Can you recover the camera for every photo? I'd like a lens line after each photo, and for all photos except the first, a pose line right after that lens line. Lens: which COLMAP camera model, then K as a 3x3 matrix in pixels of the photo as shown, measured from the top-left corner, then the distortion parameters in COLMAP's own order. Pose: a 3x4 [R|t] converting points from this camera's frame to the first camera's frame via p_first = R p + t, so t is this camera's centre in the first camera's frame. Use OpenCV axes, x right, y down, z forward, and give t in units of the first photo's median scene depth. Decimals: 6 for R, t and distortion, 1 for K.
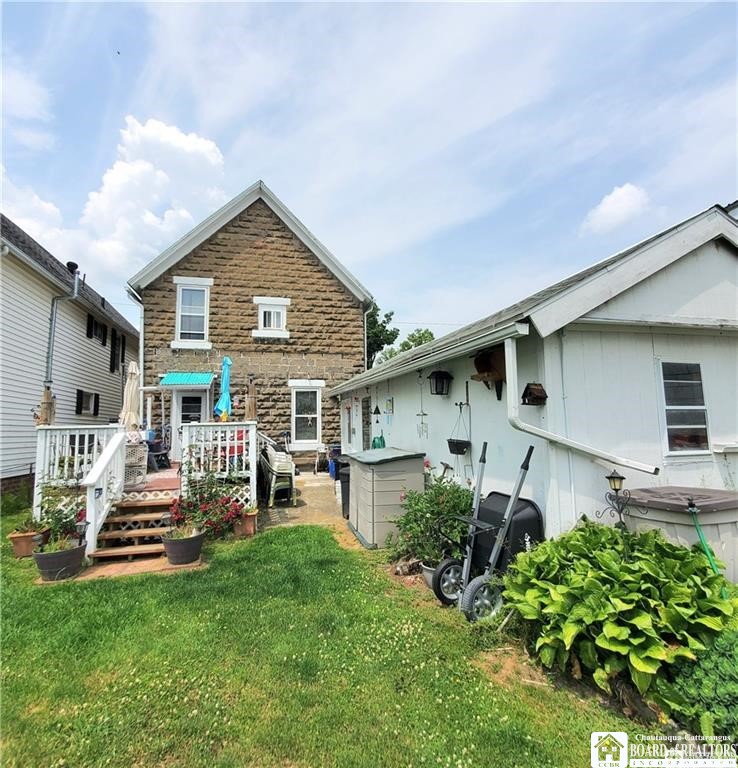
lens RADIAL K [[415.5, 0, 368.3], [0, 415.5, 384.8], [0, 0, 1]] dist [-0.000793, -0.000130]
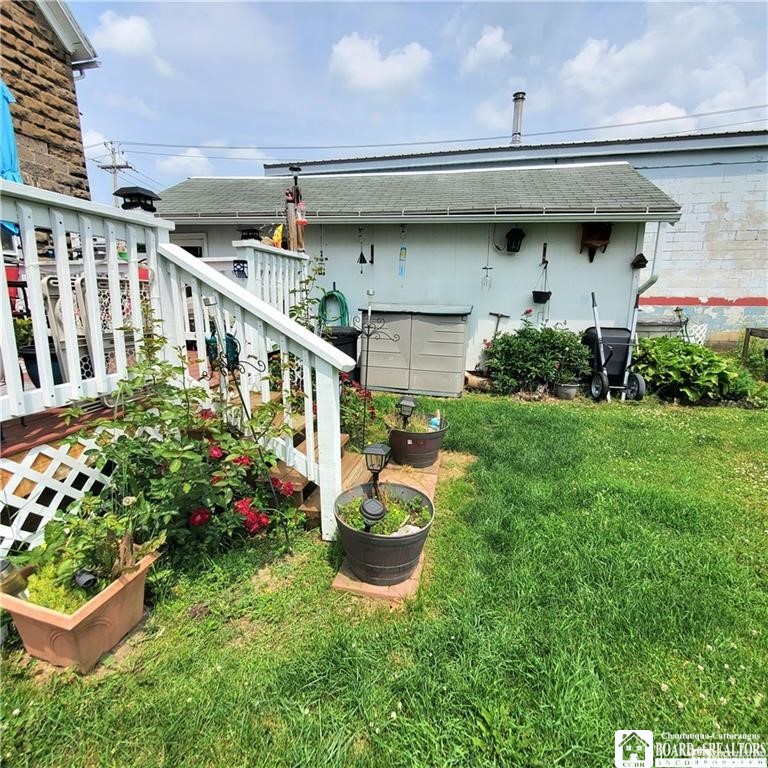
lens RADIAL K [[411.4, 0, 386.9], [0, 411.4, 386.8], [0, 0, 1]] dist [0.000854, -0.001107]
pose [[0.440032, -0.159092, 0.883777, -0.399941], [-0.110770, 0.967048, 0.229235, 0.063426], [-0.891124, -0.198767, 0.407909, 0.306401]]
